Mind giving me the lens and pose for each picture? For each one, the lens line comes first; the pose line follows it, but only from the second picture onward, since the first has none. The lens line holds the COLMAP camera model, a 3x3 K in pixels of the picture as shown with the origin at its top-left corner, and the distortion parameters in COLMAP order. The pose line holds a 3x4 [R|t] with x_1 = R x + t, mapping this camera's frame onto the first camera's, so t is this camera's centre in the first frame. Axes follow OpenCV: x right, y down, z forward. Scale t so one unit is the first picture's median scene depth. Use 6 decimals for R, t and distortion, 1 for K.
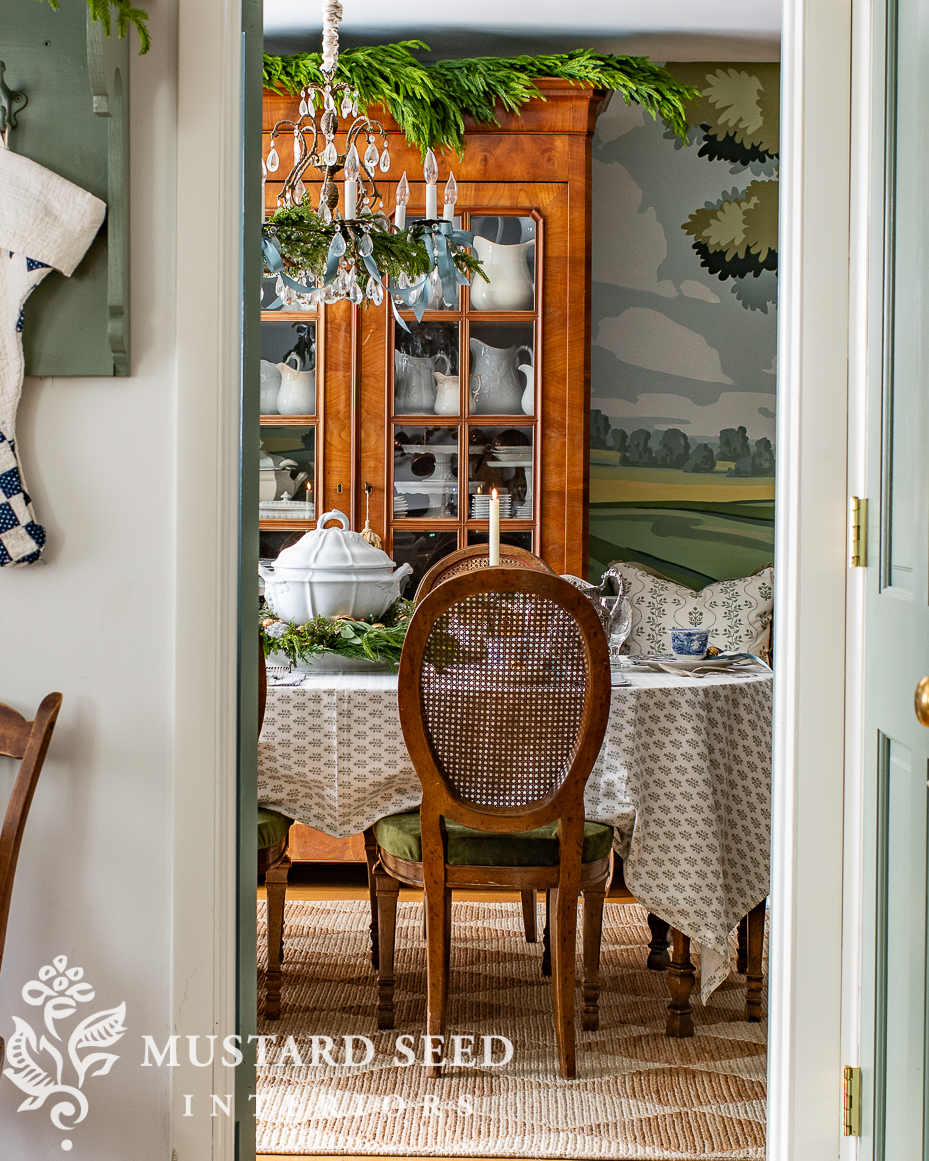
lens RADIAL K [[1682.1, 0, 464.5], [0, 1682.1, 580.5], [0, 0, 1]] dist [-0.010590, -0.018552]
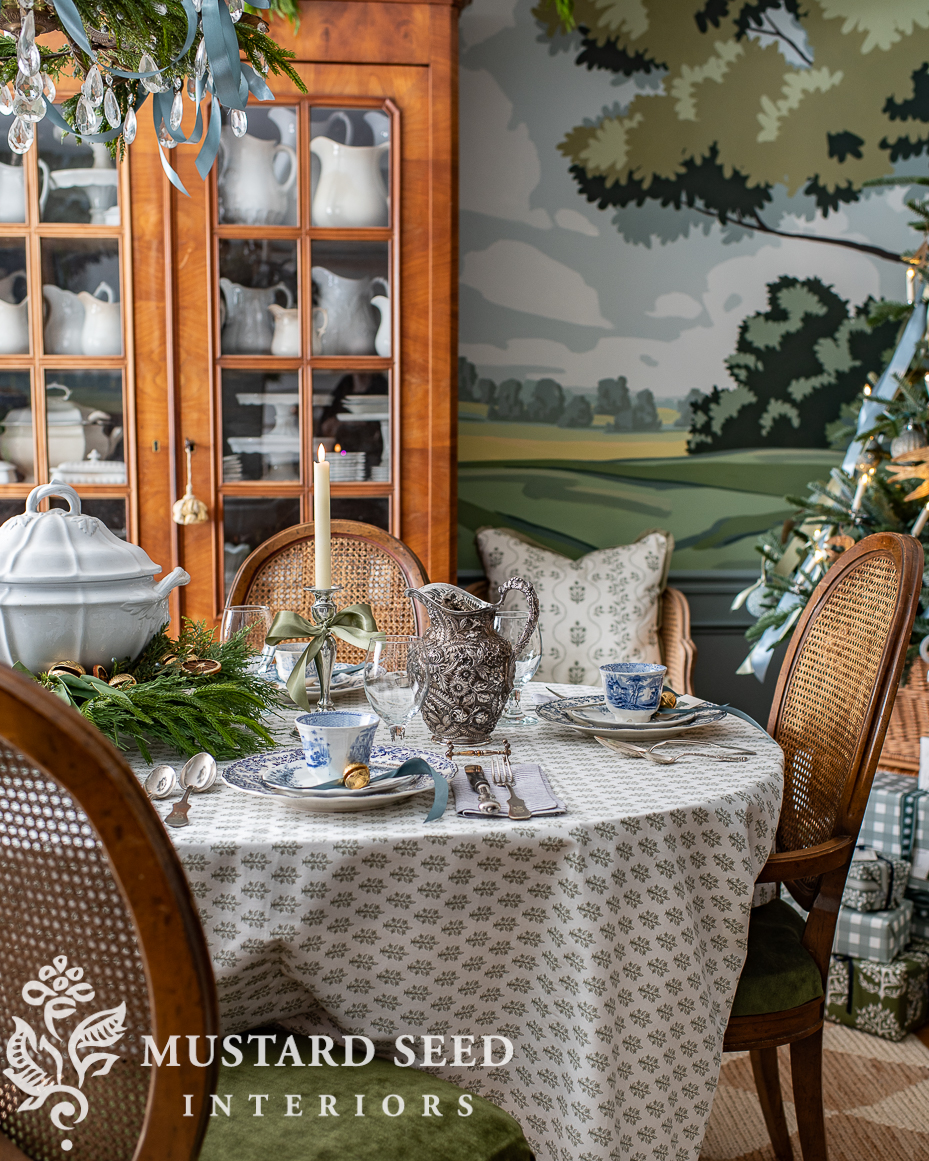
lens RADIAL K [[985.7, 0, 440.0], [0, 985.7, 580.4], [0, 0, 1]] dist [-0.006891, 0.007988]
pose [[0.996599, -0.013002, 0.081374, 0.023596], [0.006565, 0.996863, 0.078876, -0.025353], [-0.082144, -0.078073, 0.993558, 0.485526]]
